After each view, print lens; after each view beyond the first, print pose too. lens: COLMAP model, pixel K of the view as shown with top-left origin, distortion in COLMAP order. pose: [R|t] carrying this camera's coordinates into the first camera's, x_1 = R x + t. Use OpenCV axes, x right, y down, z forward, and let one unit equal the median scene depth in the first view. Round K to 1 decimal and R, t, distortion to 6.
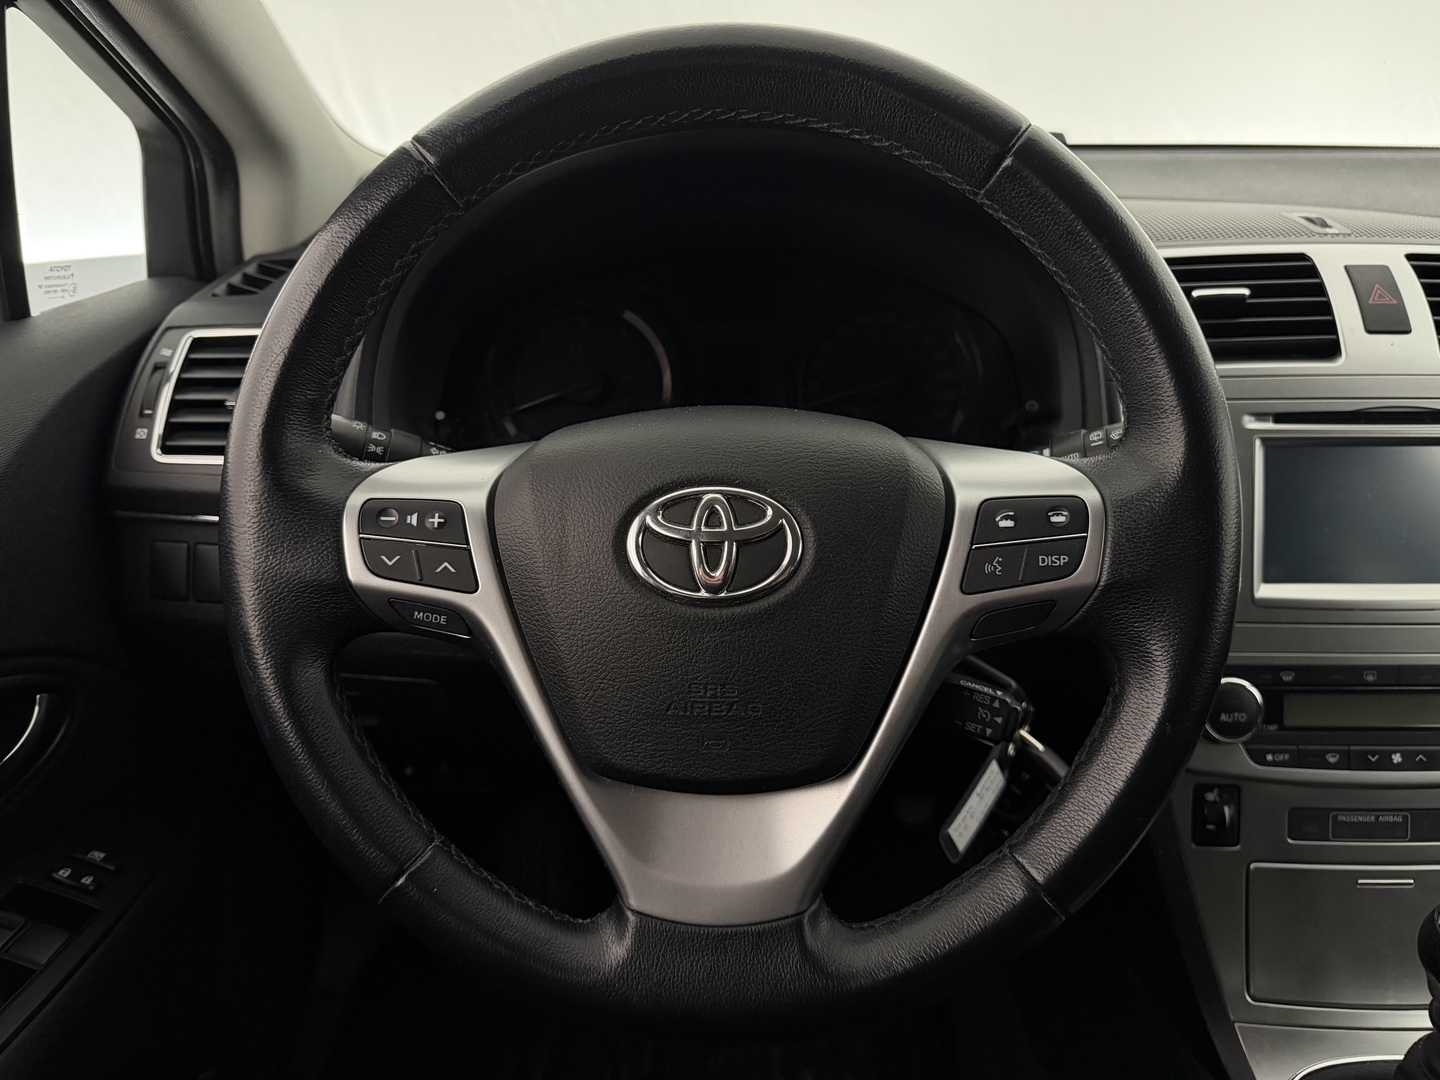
lens RADIAL K [[1023.9, 0, 722.4], [0, 1023.9, 525.6], [0, 0, 1]] dist [-0.024985, -0.006789]
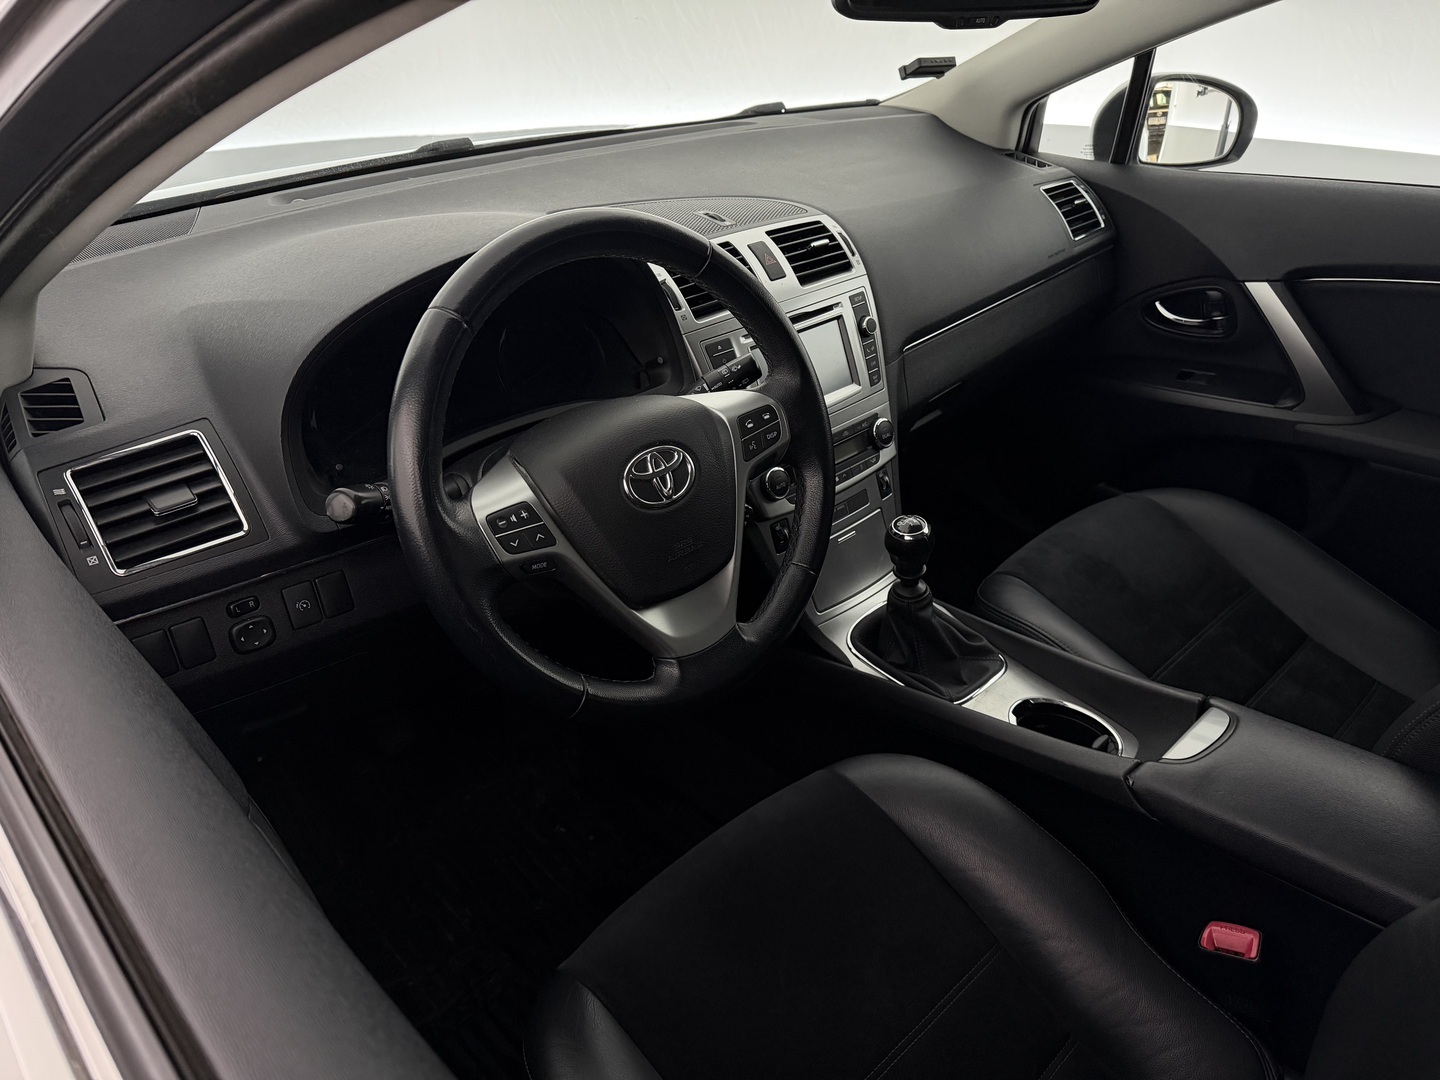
lens RADIAL K [[1023.9, 0, 714.4], [0, 1023.9, 537.3], [0, 0, 1]] dist [-0.024985, -0.006789]
pose [[0.694477, -0.353893, 0.626468, -0.883050], [0.263742, 0.935285, 0.235971, -0.225892], [-0.669434, 0.001350, 0.742870, -0.414166]]
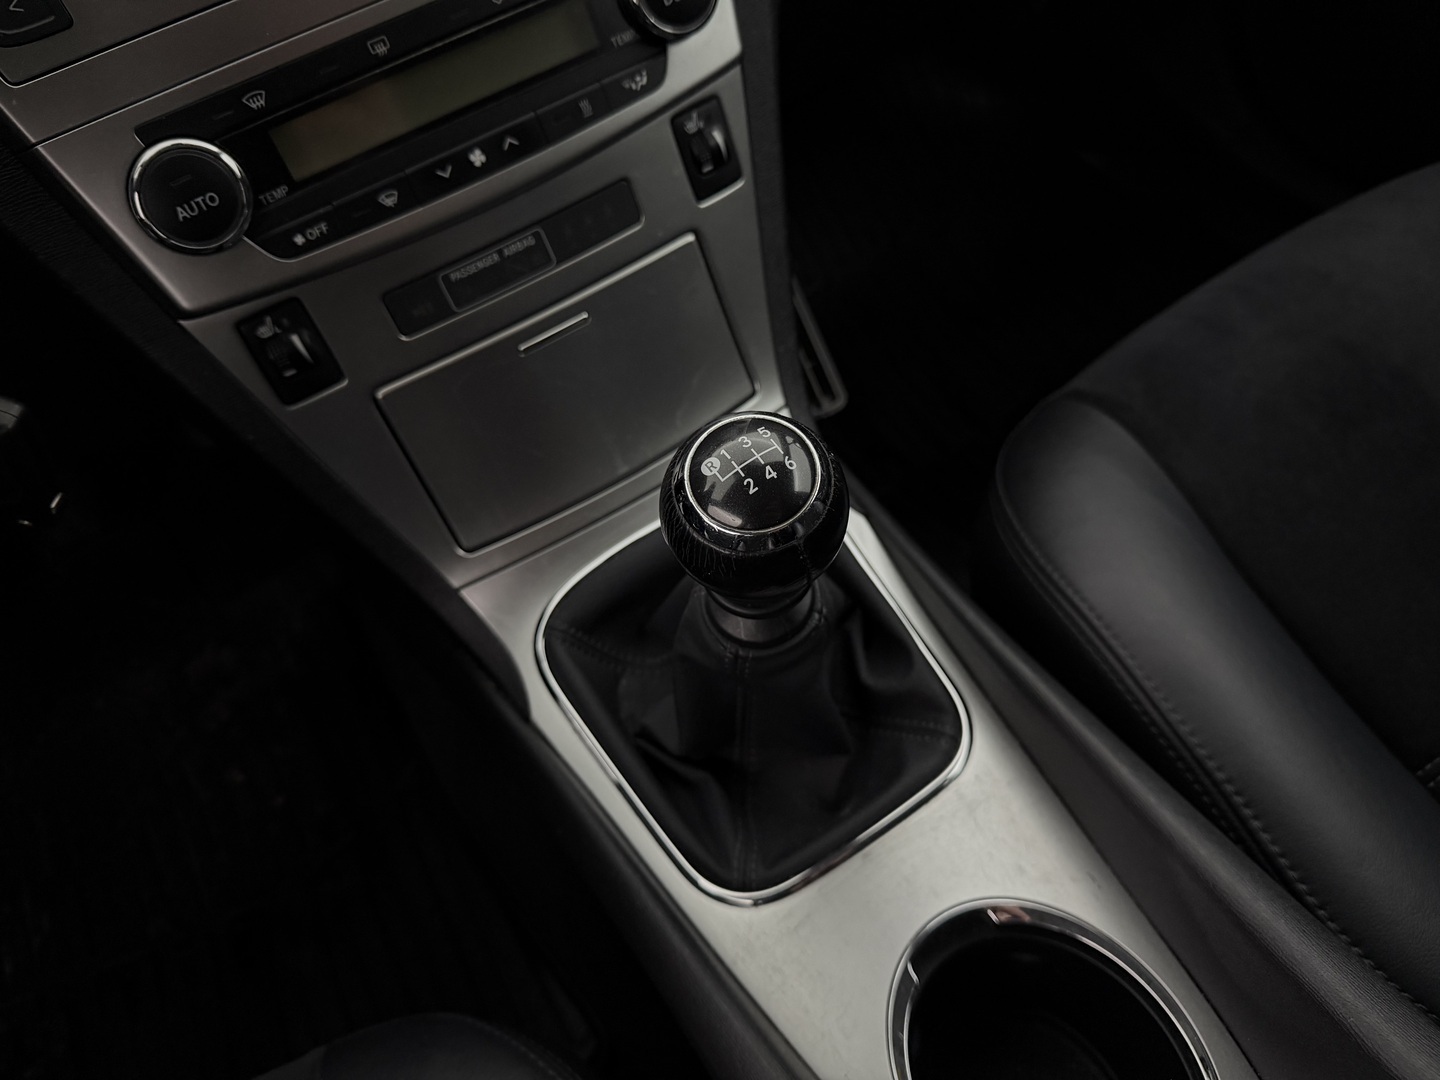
lens RADIAL K [[1023.9, 0, 714.8], [0, 1023.9, 542.2], [0, 0, 1]] dist [-0.024985, -0.006789]
pose [[0.820101, -0.509607, 0.260258, 0.487375], [0.330413, 0.793070, 0.511730, 0.138308], [-0.467184, -0.333678, 0.818778, 0.294917]]
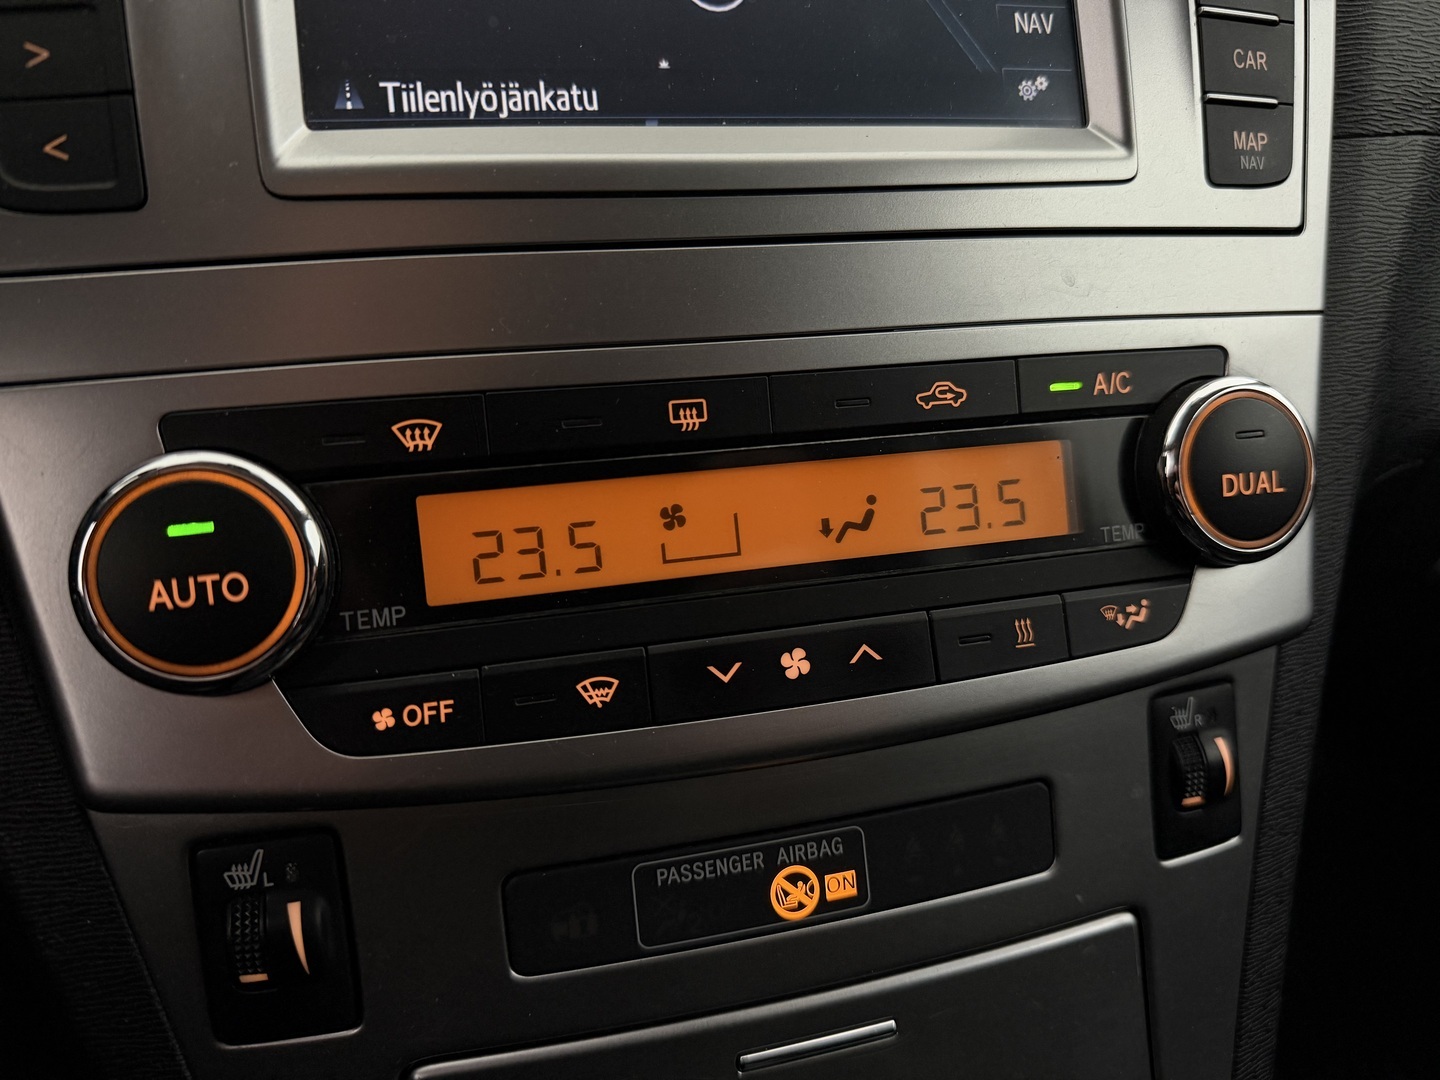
lens RADIAL K [[1023.9, 0, 724.7], [0, 1023.9, 544.1], [0, 0, 1]] dist [-0.024985, -0.006789]
pose [[0.953699, -0.099742, 0.283741, 0.550890], [0.099300, 0.994929, 0.015980, 0.182633], [-0.283896, 0.012935, 0.958768, 0.686850]]
